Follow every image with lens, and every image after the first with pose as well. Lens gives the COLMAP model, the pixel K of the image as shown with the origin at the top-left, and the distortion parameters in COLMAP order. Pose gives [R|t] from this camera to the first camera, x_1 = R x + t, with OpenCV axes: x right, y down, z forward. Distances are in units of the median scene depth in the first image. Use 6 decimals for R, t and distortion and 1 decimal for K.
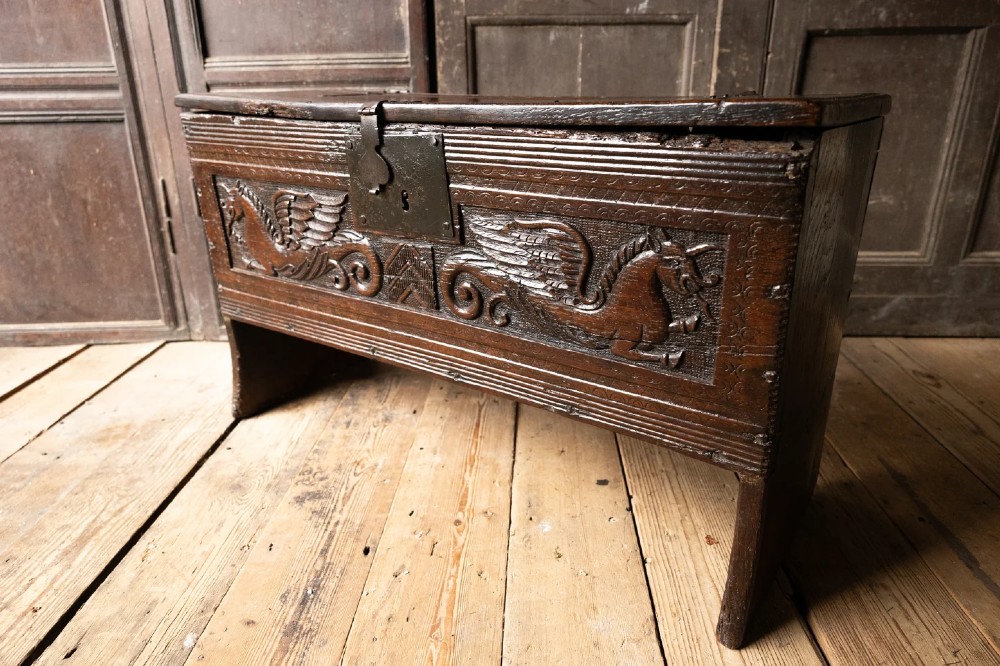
lens RADIAL K [[657.3, 0, 497.8], [0, 657.3, 336.7], [0, 0, 1]] dist [-0.004196, 0.003258]
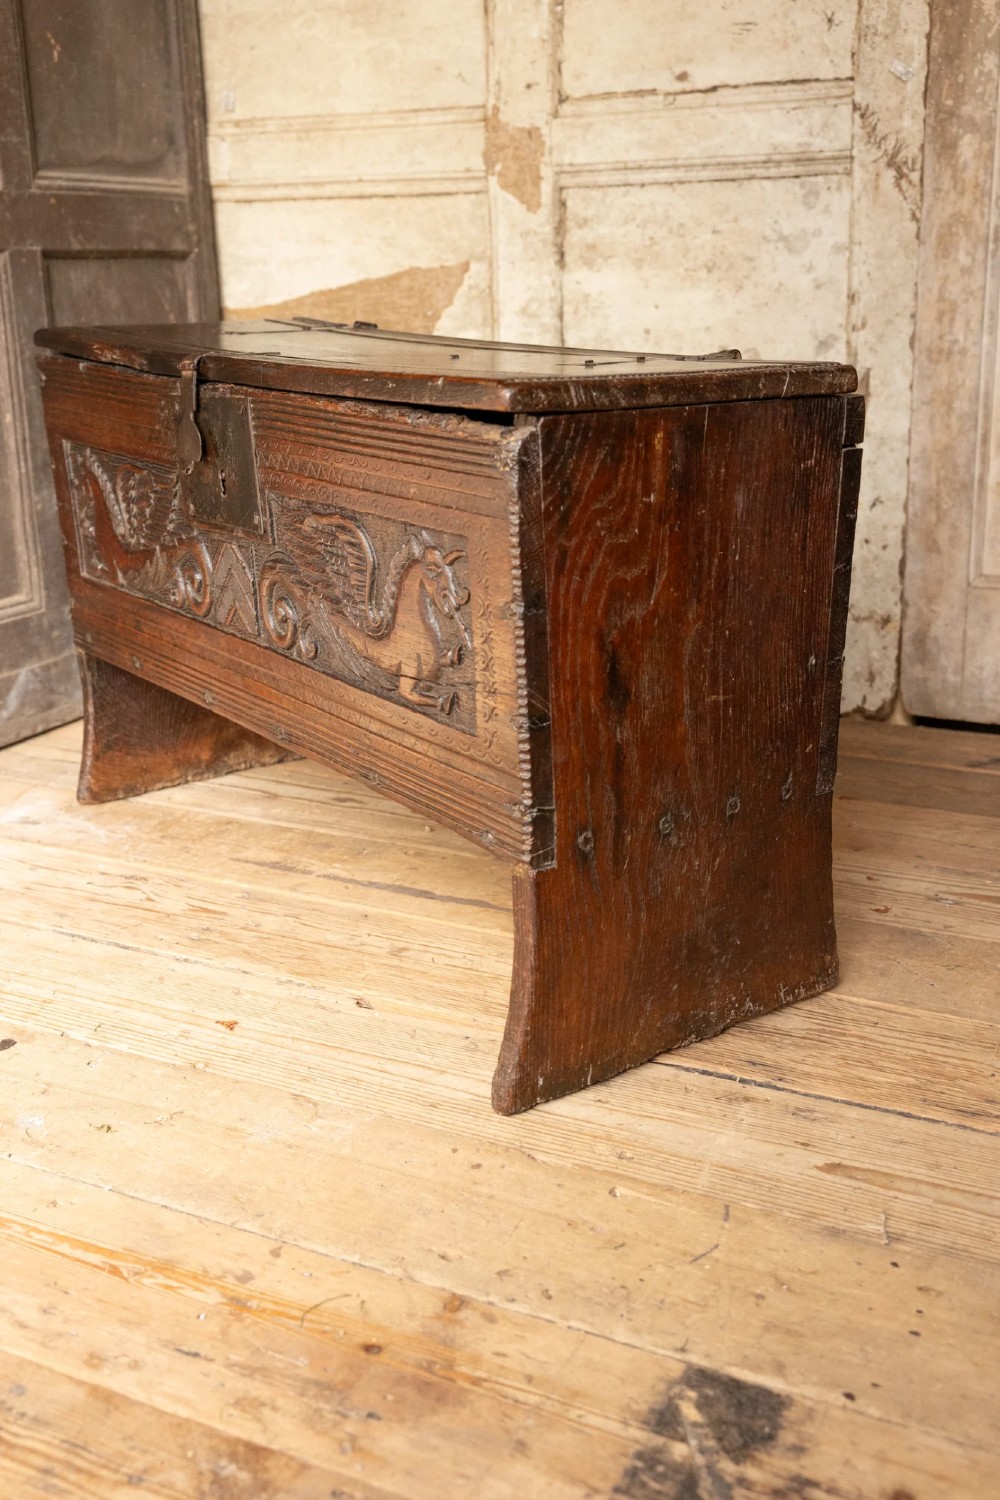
lens RADIAL K [[1533.9, 0, 499.5], [0, 1533.9, 755.9], [0, 0, 1]] dist [-0.011577, 0.000000]
pose [[0.380465, -0.262185, 0.886852, -0.561553], [0.353449, 0.927393, 0.122538, -0.006271], [-0.854588, 0.266835, 0.445509, 0.010755]]
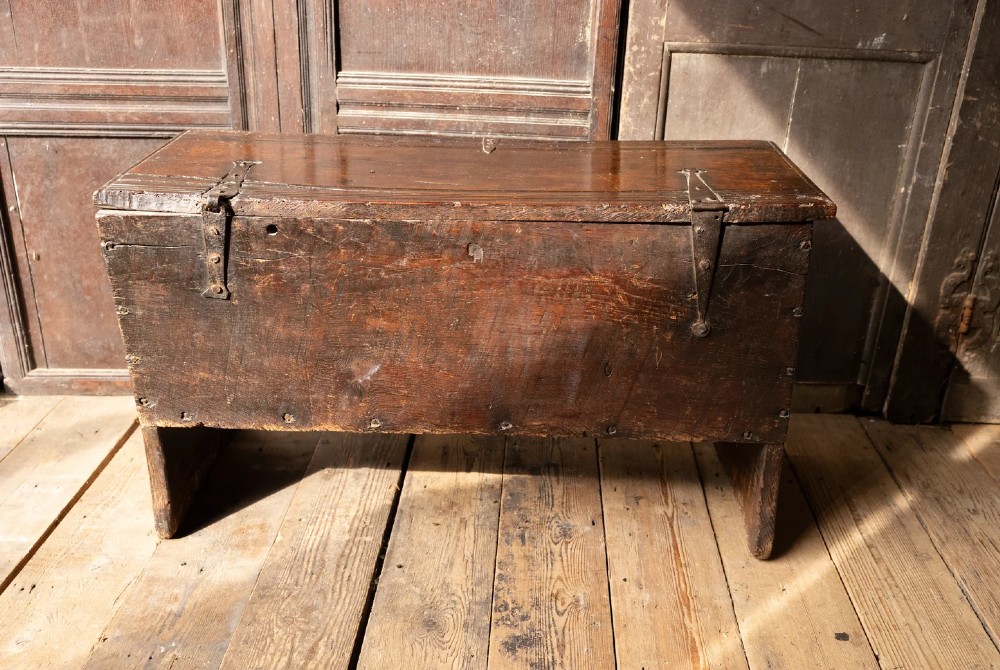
lens RADIAL K [[885.3, 0, 500.6], [0, 885.3, 341.1], [0, 0, 1]] dist [-0.030533, 0.018368]
pose [[0.998950, 0.045036, 0.008404, -0.241760], [-0.045447, 0.997299, 0.057704, -0.165007], [-0.005782, -0.058025, 0.998298, -0.121720]]
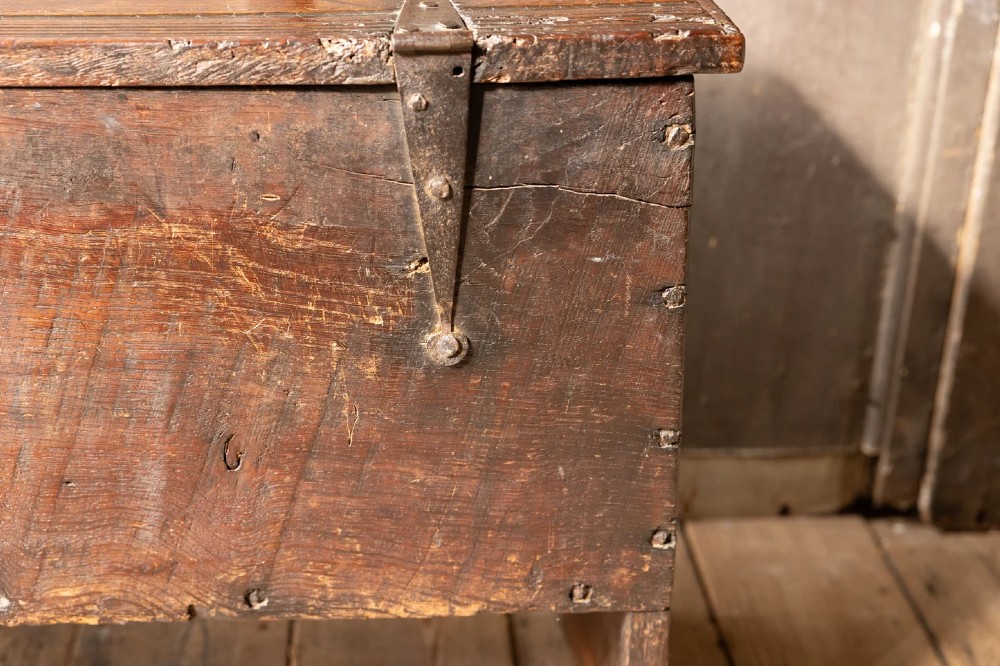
lens RADIAL K [[1653.6, 0, 500.6], [0, 1653.6, 336.9], [0, 0, 1]] dist [0.023896, 0.000000]
pose [[0.989993, 0.011224, 0.140667, -0.111773], [-0.015776, 0.999386, 0.031290, -0.160852], [-0.140229, -0.033196, 0.989562, 0.079111]]
